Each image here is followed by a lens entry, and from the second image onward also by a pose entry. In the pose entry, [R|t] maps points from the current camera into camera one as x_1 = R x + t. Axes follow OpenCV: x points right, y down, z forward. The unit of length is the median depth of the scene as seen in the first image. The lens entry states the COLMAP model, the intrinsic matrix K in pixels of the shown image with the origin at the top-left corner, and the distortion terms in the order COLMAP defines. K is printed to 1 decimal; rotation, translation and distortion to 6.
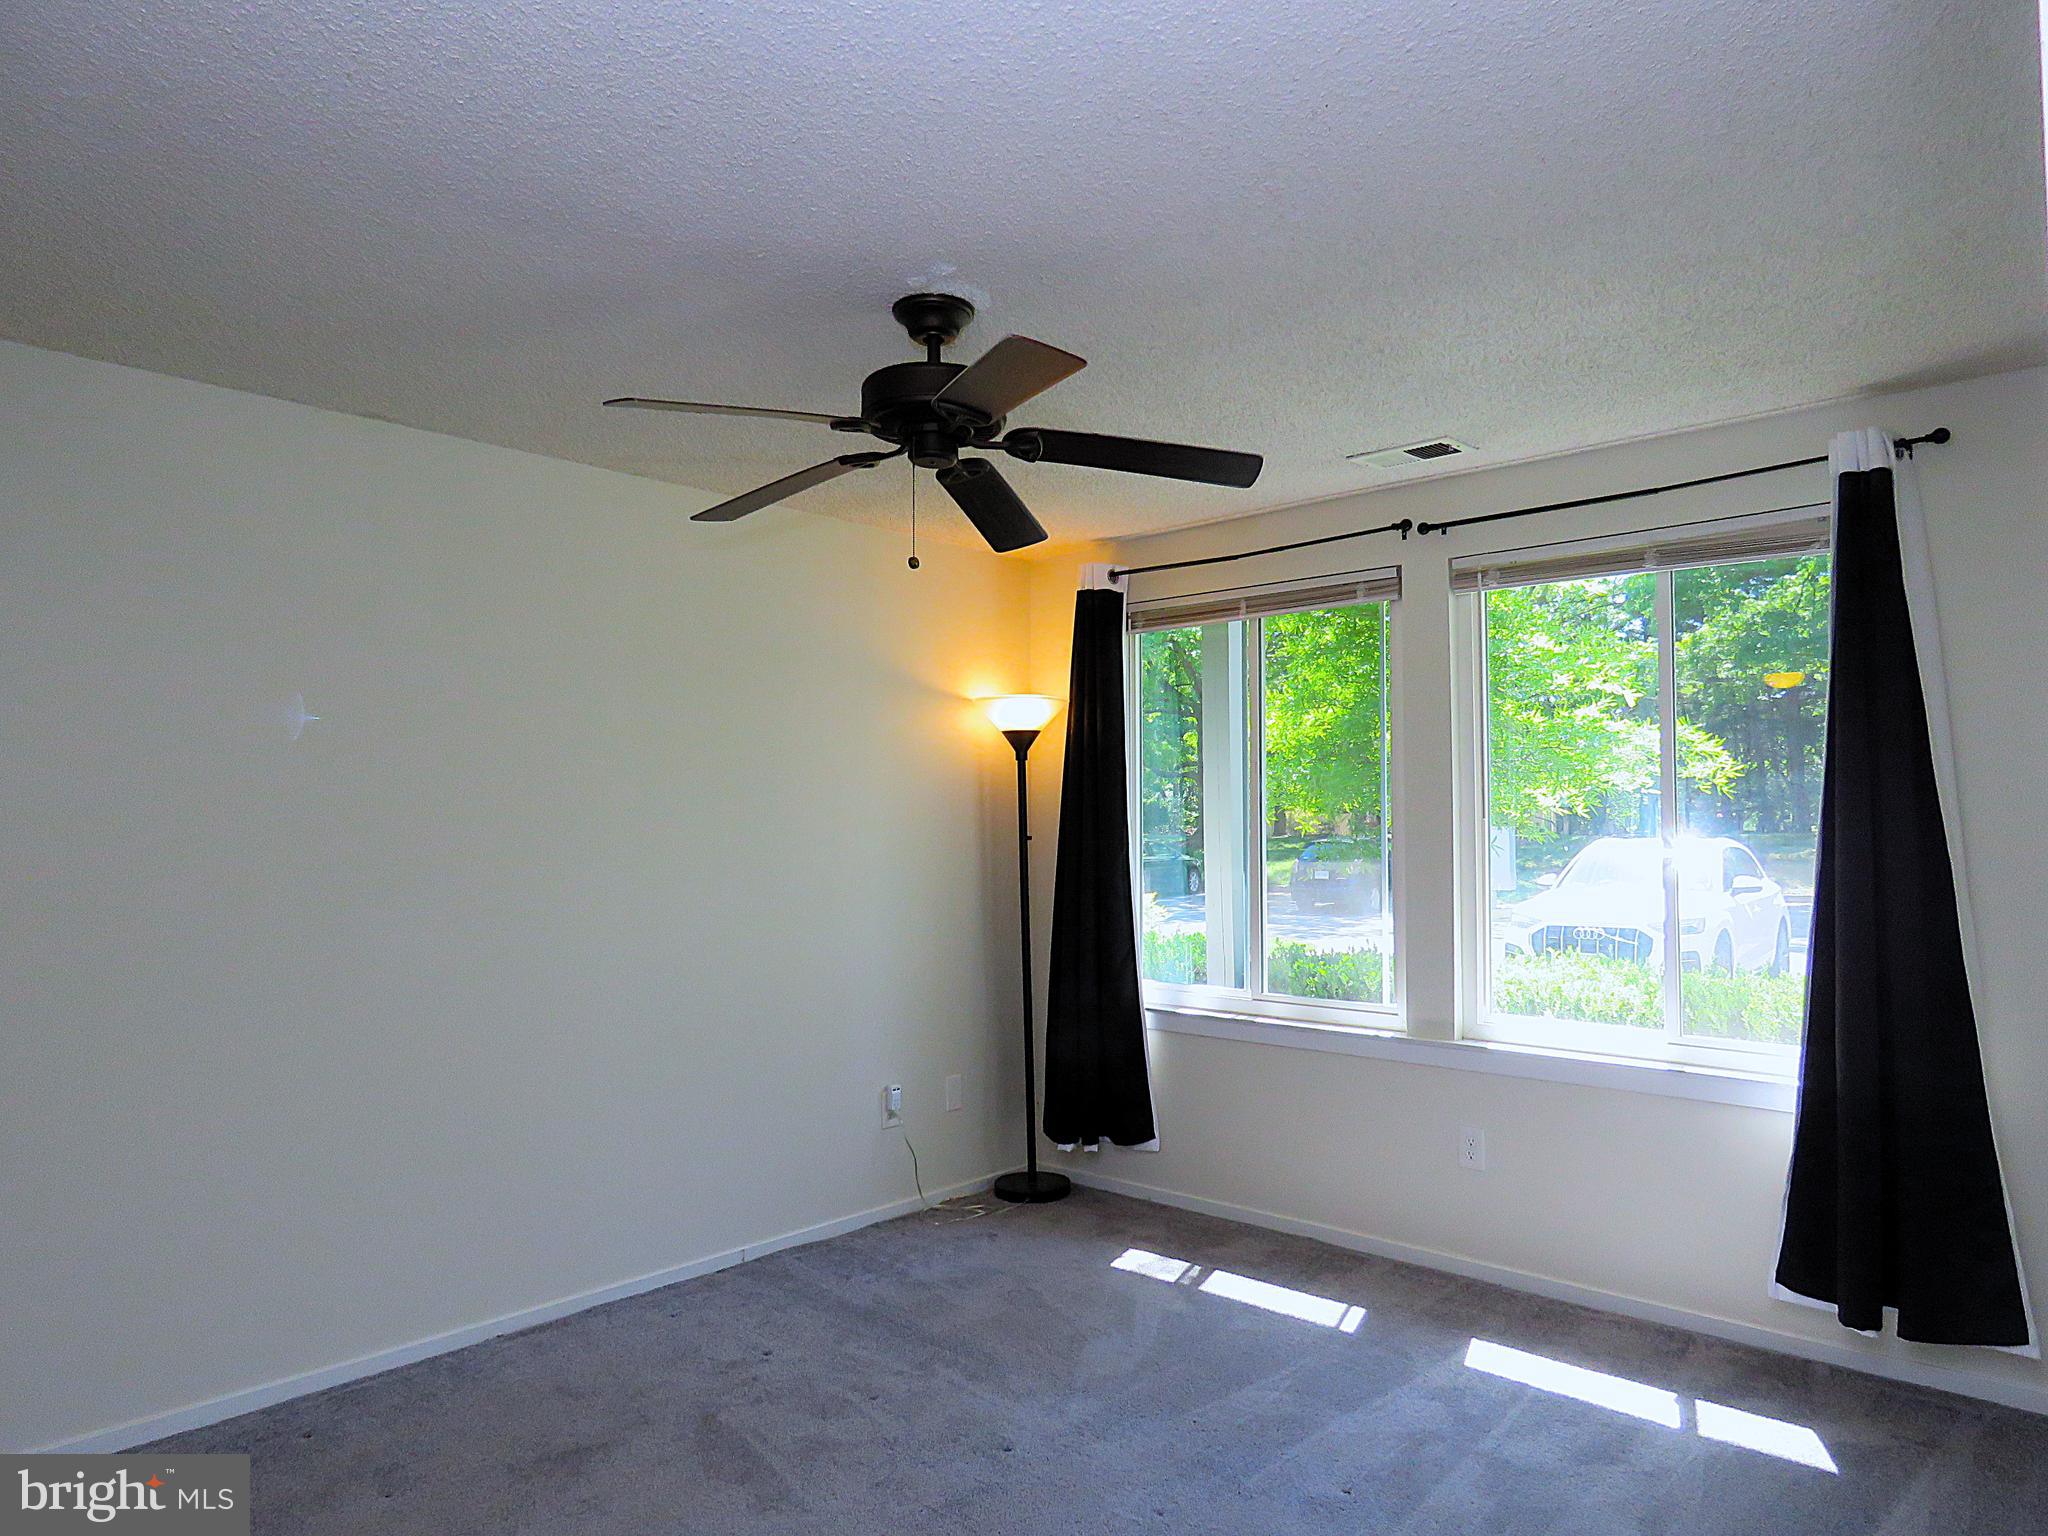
lens RADIAL K [[1313.6, 0, 1039.3], [0, 1313.6, 770.6], [0, 0, 1]] dist [0.009422, -0.011327]
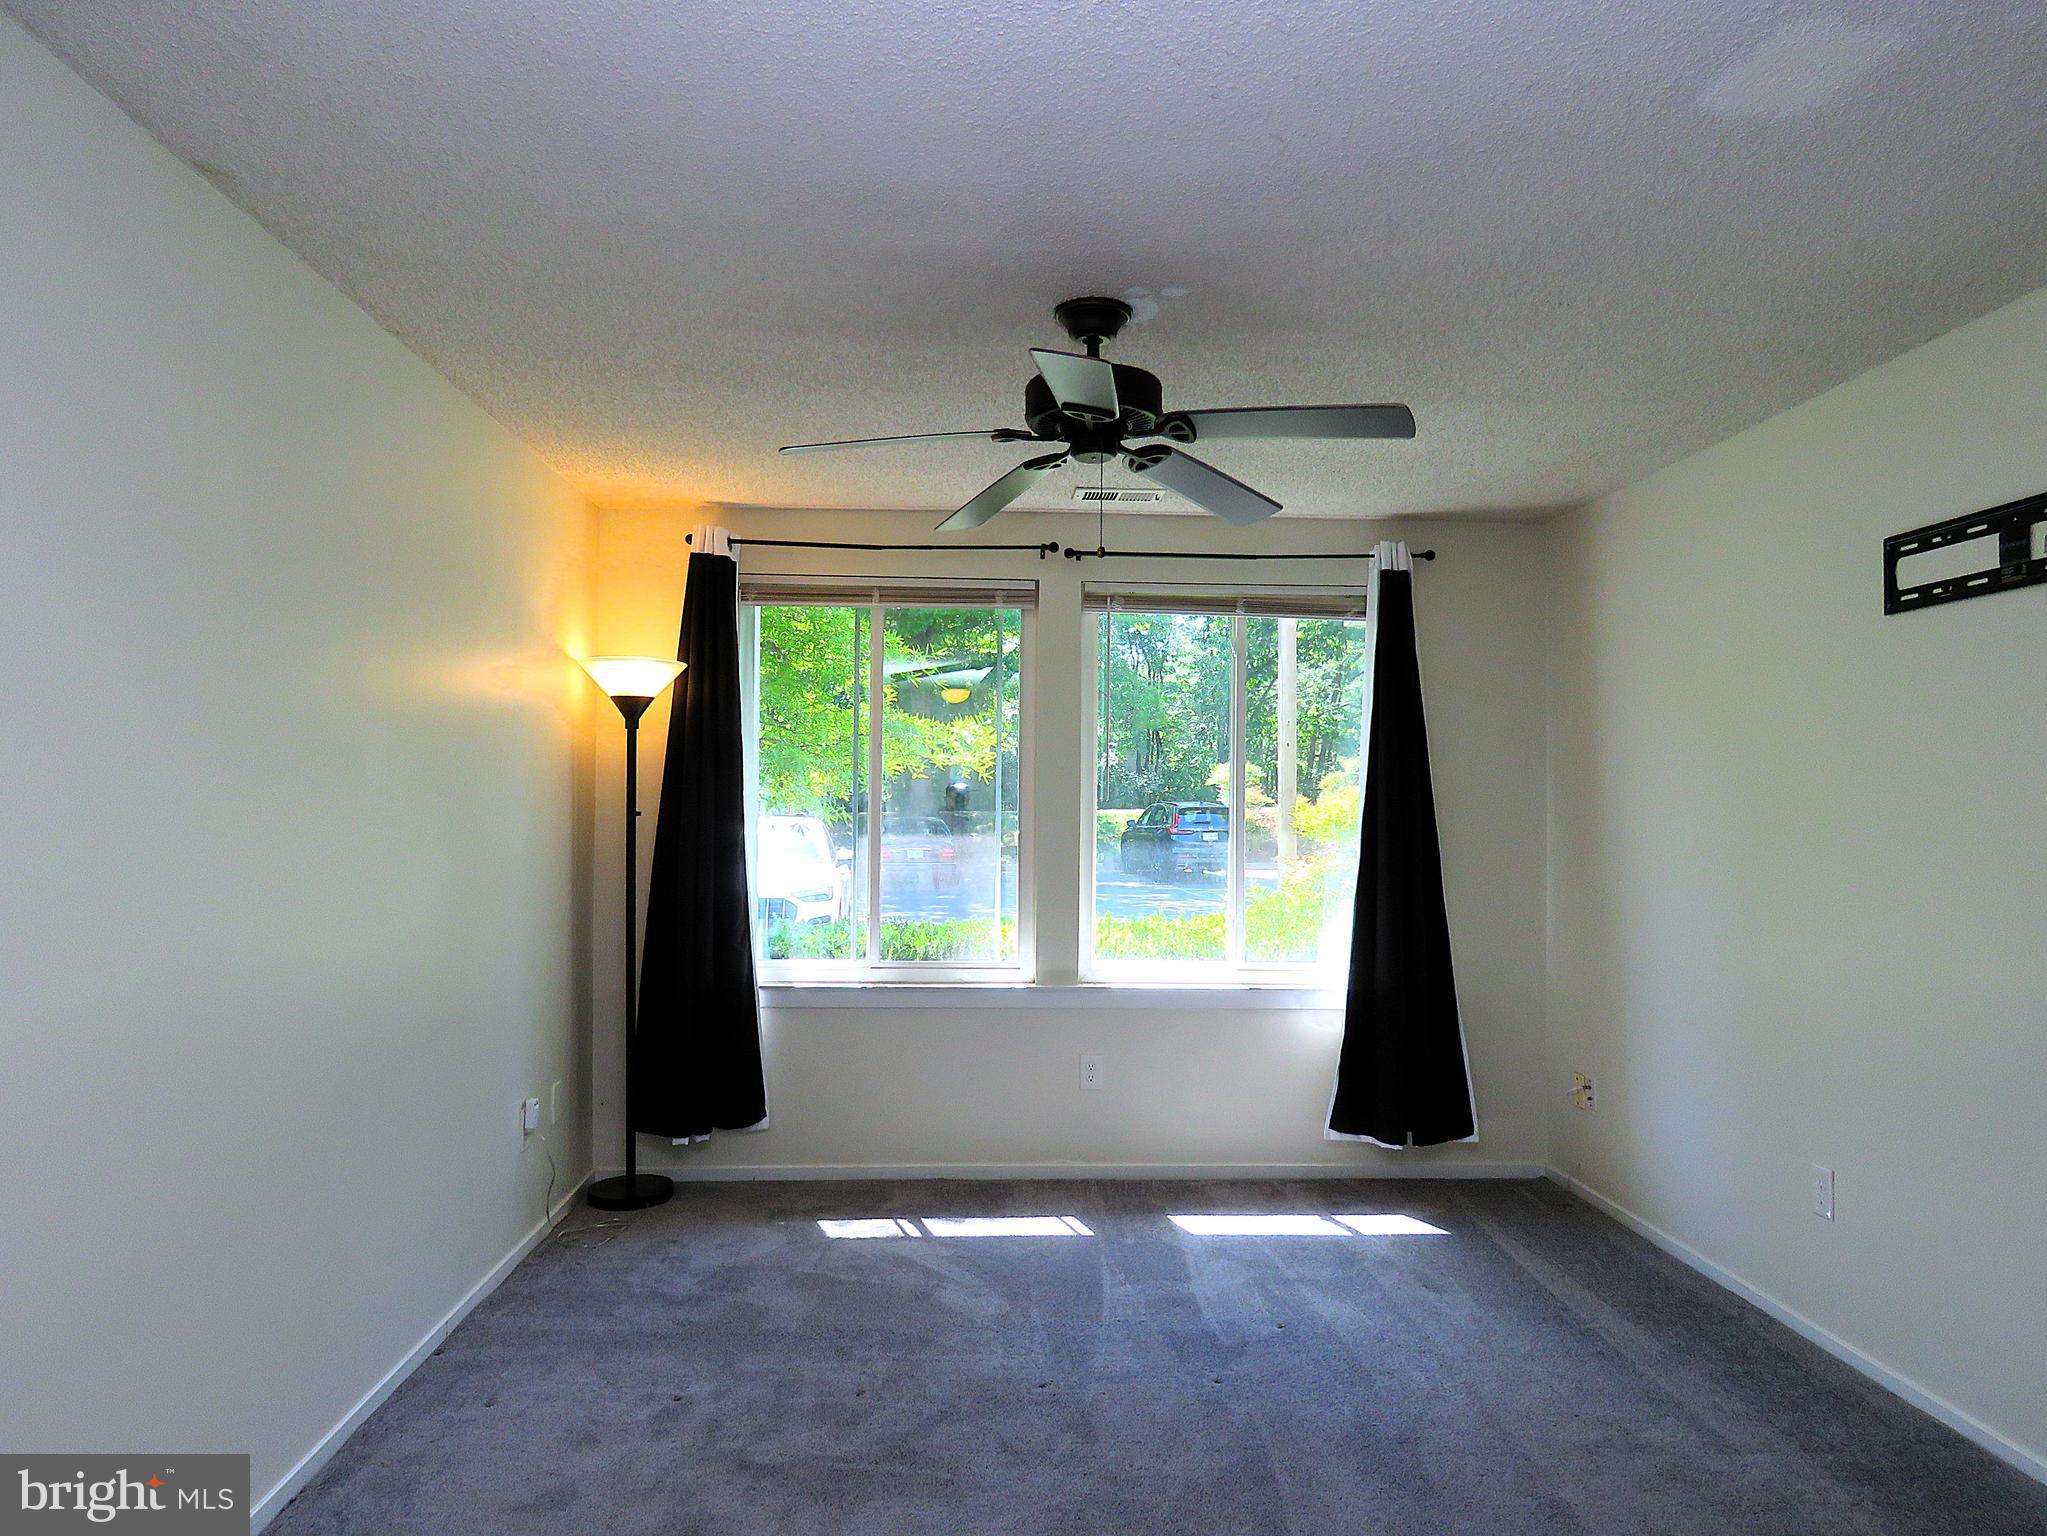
lens RADIAL K [[1313.0, 0, 1045.2], [0, 1313.0, 770.4], [0, 0, 1]] dist [0.009422, -0.011327]
pose [[0.706678, 0.030228, 0.706889, -0.544586], [-0.040984, 0.999158, -0.001754, 0.012902], [-0.706347, -0.027732, 0.707322, 0.177714]]
